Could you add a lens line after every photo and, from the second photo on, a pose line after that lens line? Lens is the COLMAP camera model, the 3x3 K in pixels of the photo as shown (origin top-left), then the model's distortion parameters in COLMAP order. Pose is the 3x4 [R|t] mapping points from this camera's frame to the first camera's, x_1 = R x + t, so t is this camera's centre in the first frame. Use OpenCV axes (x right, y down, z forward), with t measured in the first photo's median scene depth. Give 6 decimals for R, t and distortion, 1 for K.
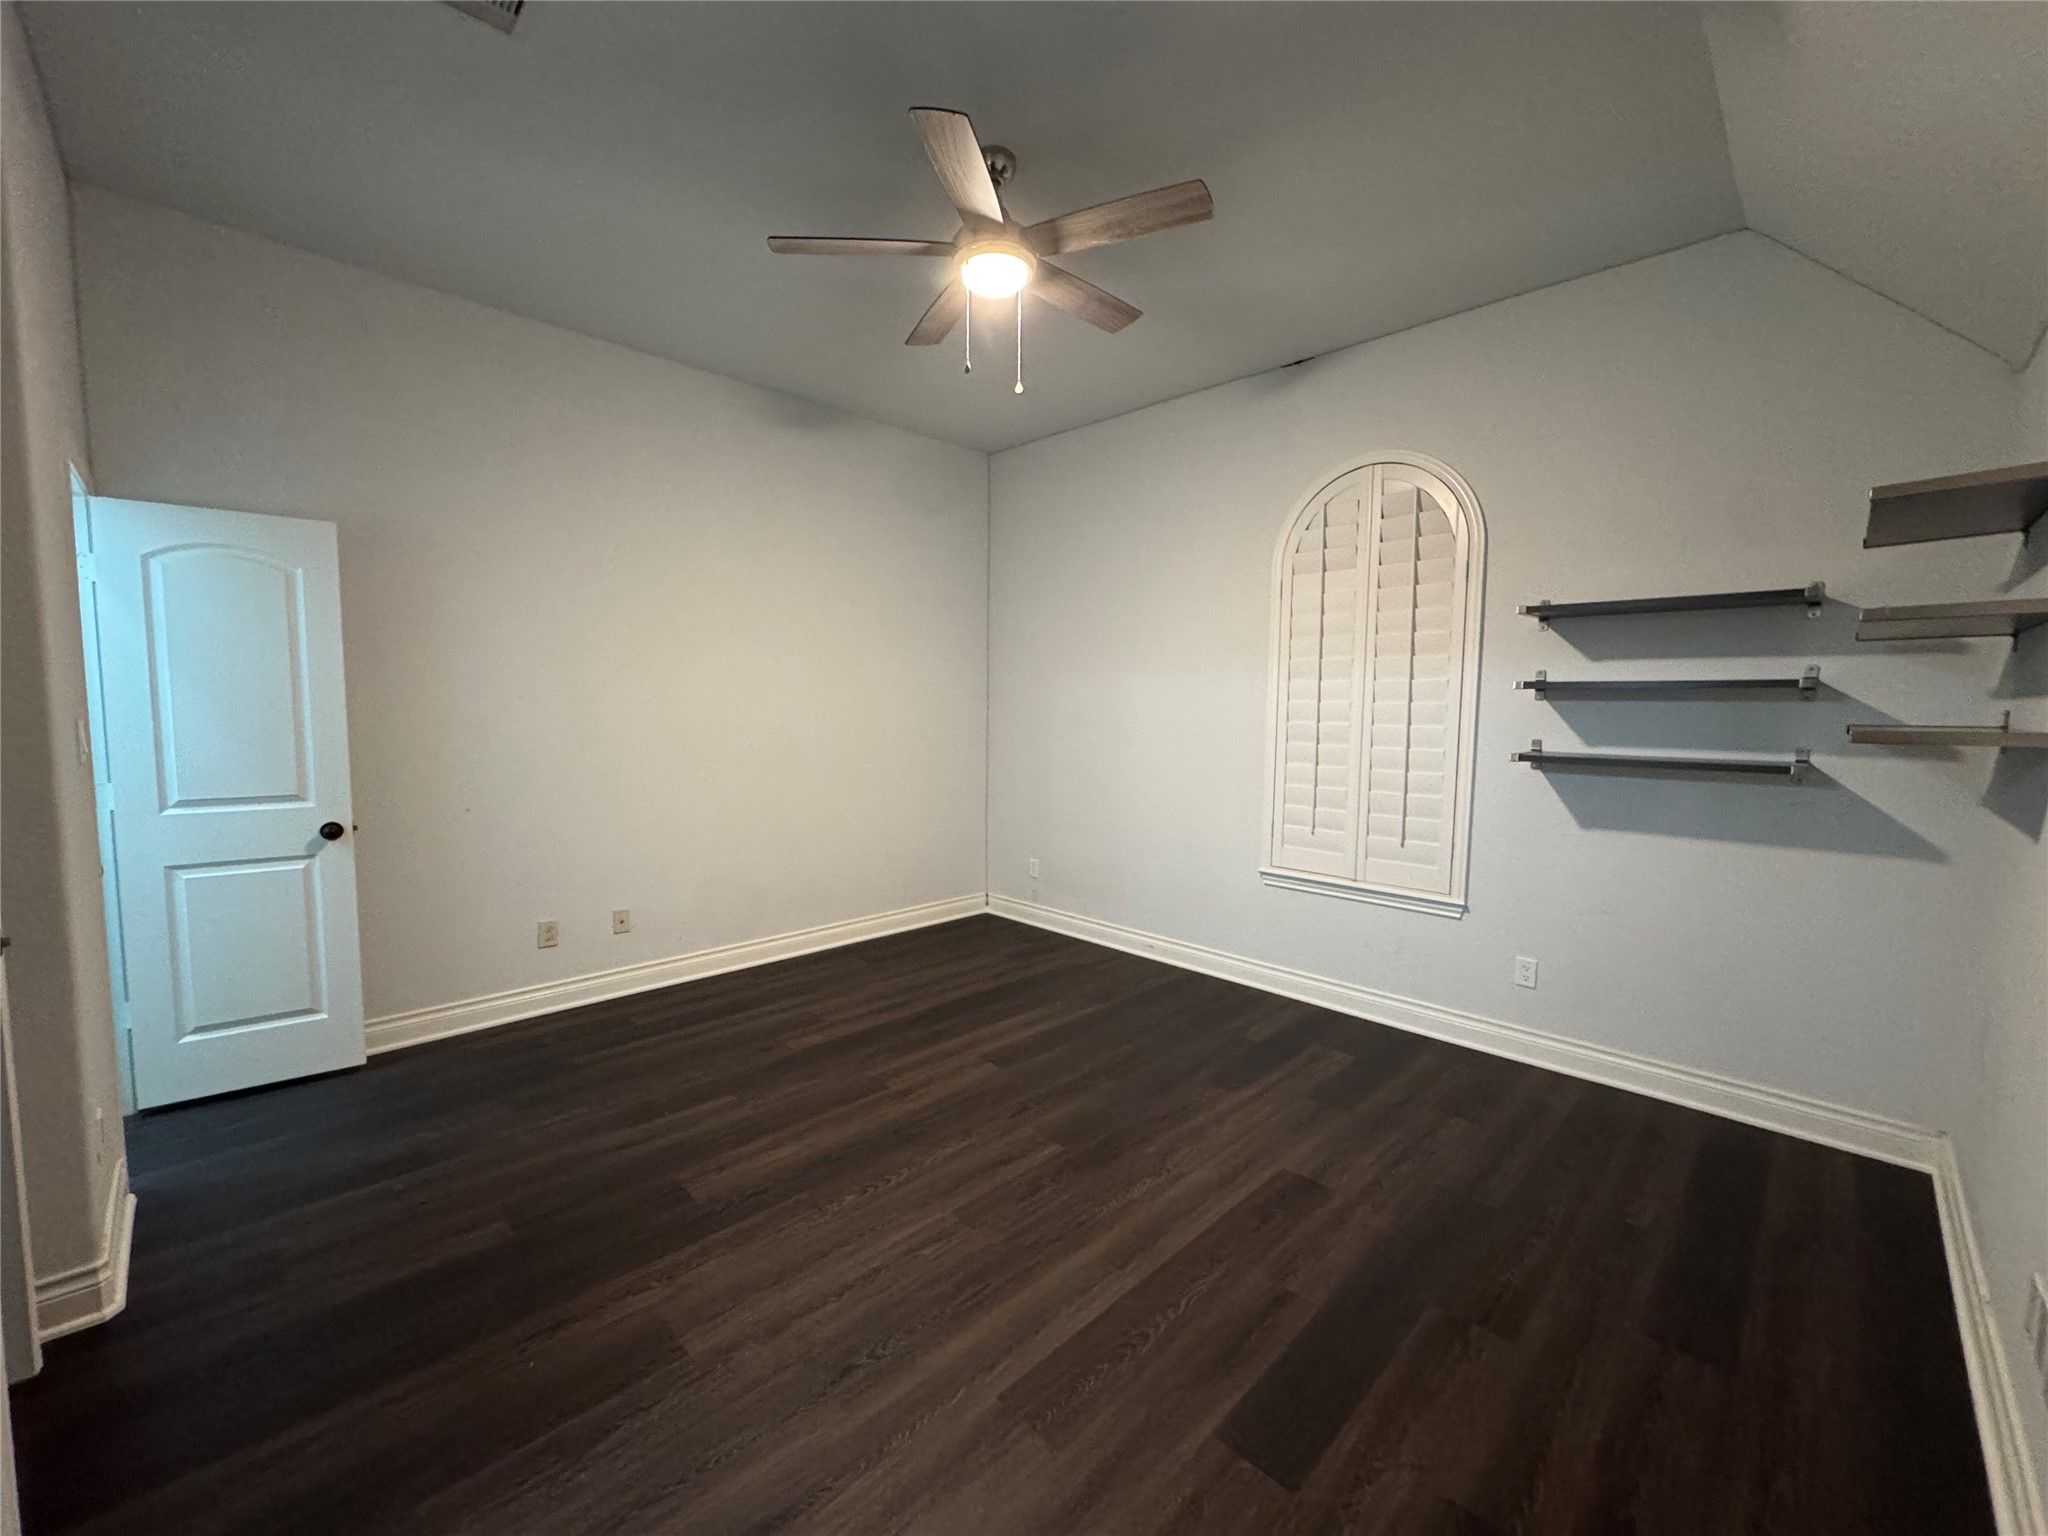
lens RADIAL K [[823.7, 0, 1024.0], [0, 823.7, 768.0], [0, 0, 1]] dist [-0.001692, 0.000048]
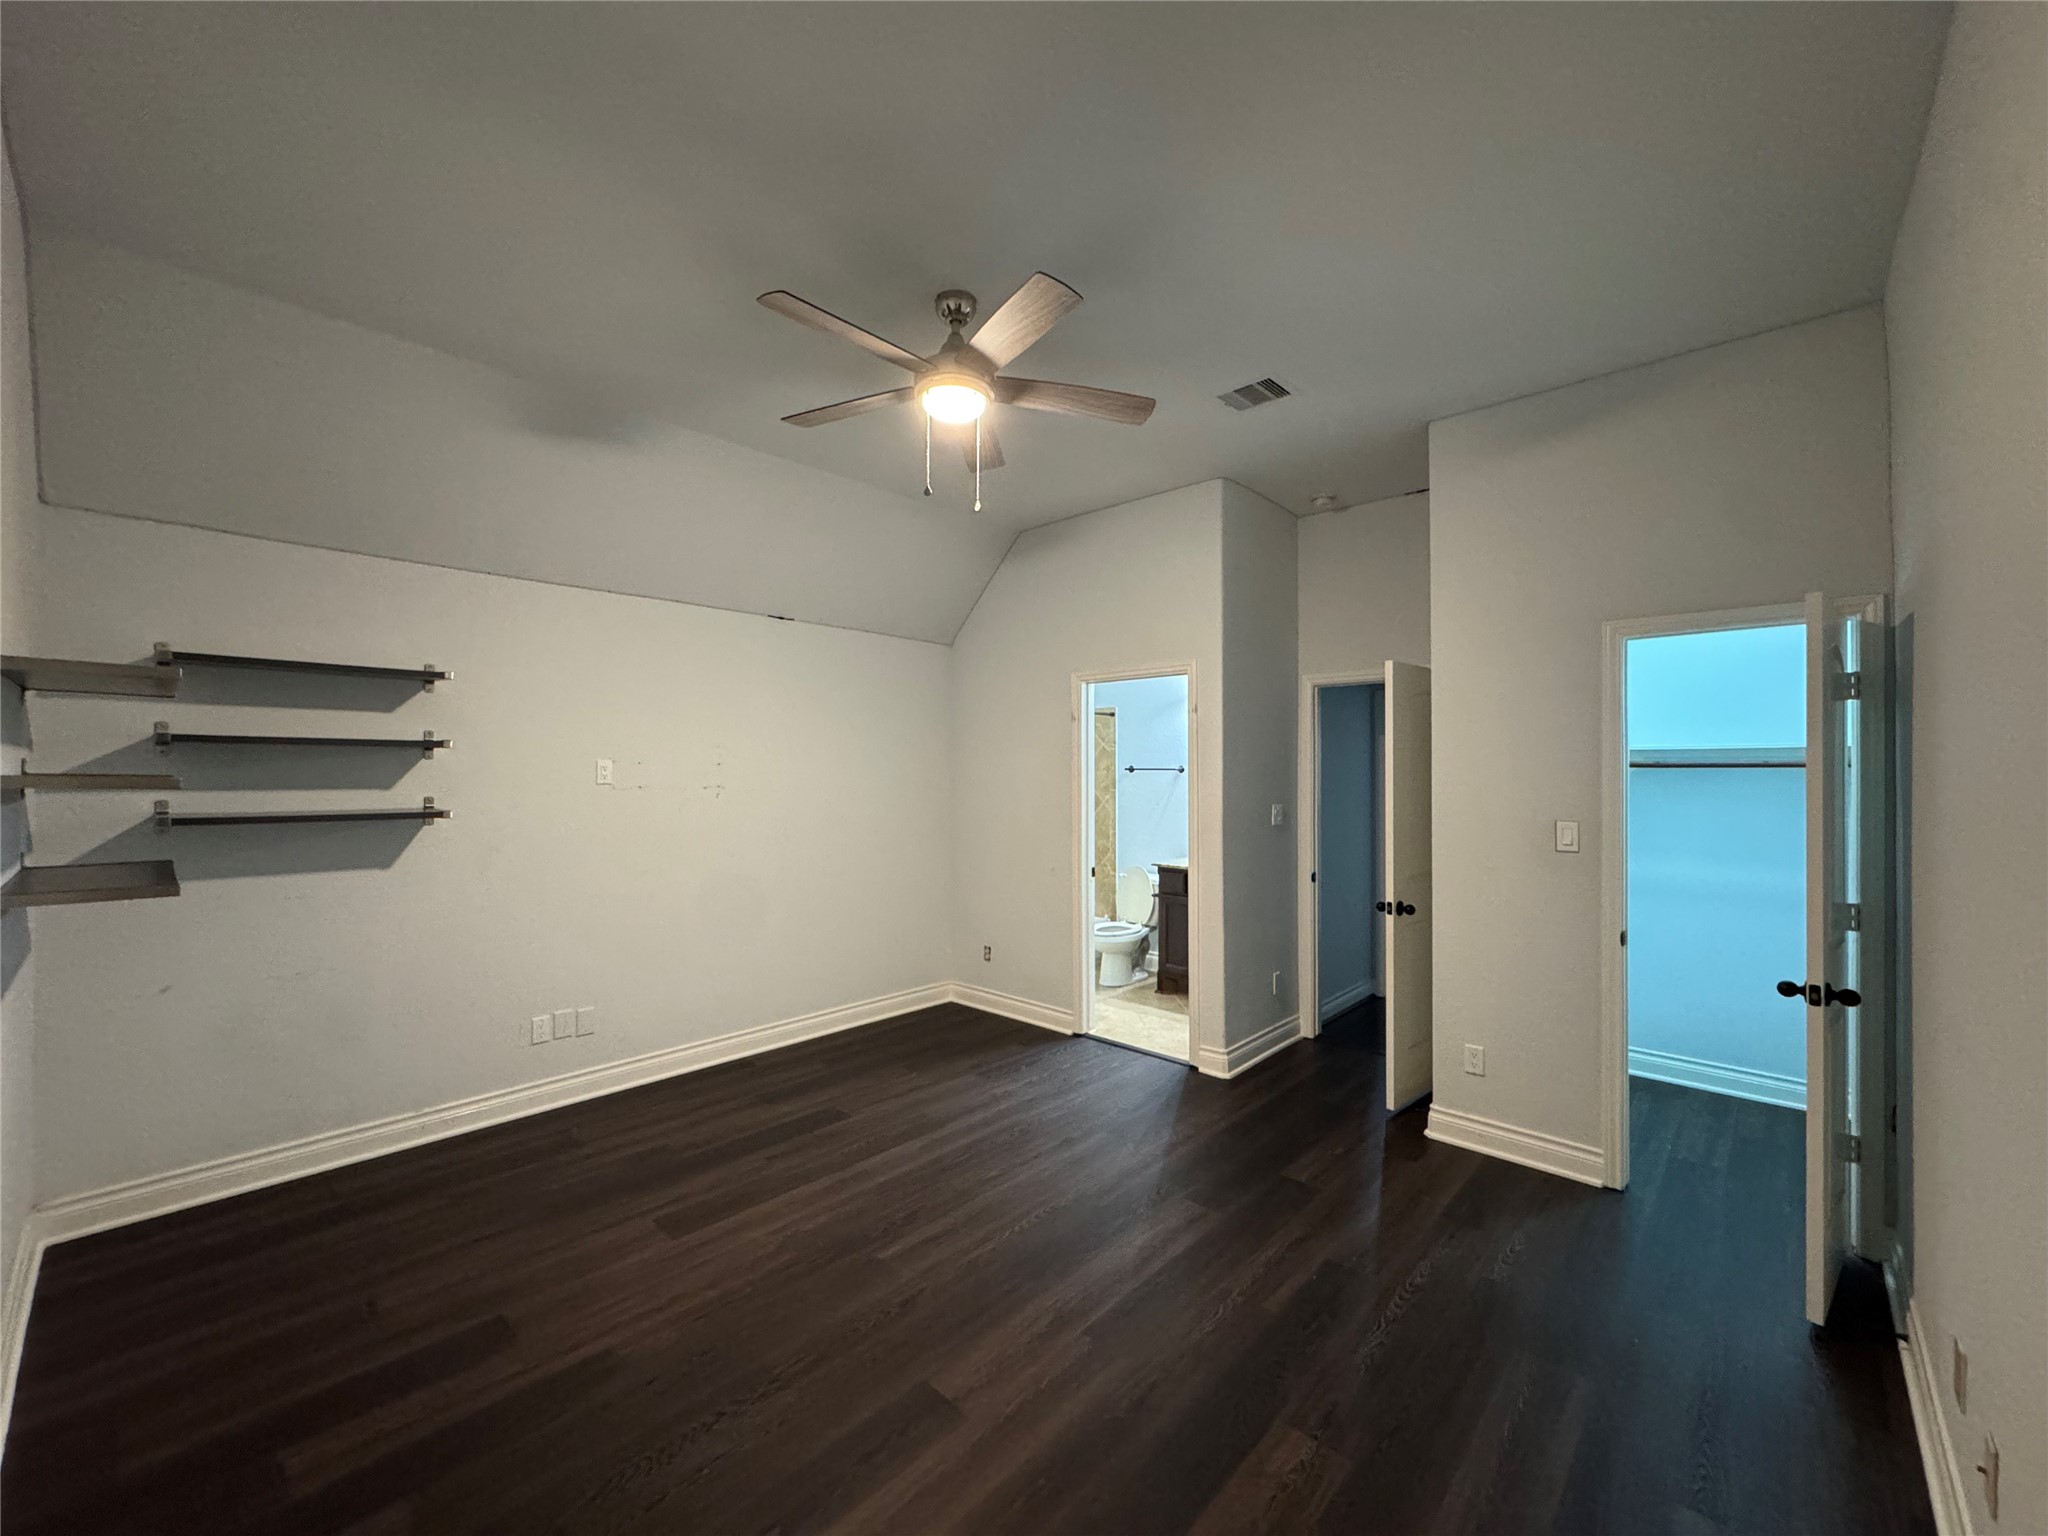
lens RADIAL K [[823.7, 0, 1024.0], [0, 823.7, 768.0], [0, 0, 1]] dist [-0.001692, 0.000048]
pose [[-0.998987, -0.011527, -0.043489, -0.088129], [-0.014696, 0.997204, 0.073270, -0.213144], [0.042522, 0.073834, -0.996364, 2.084975]]
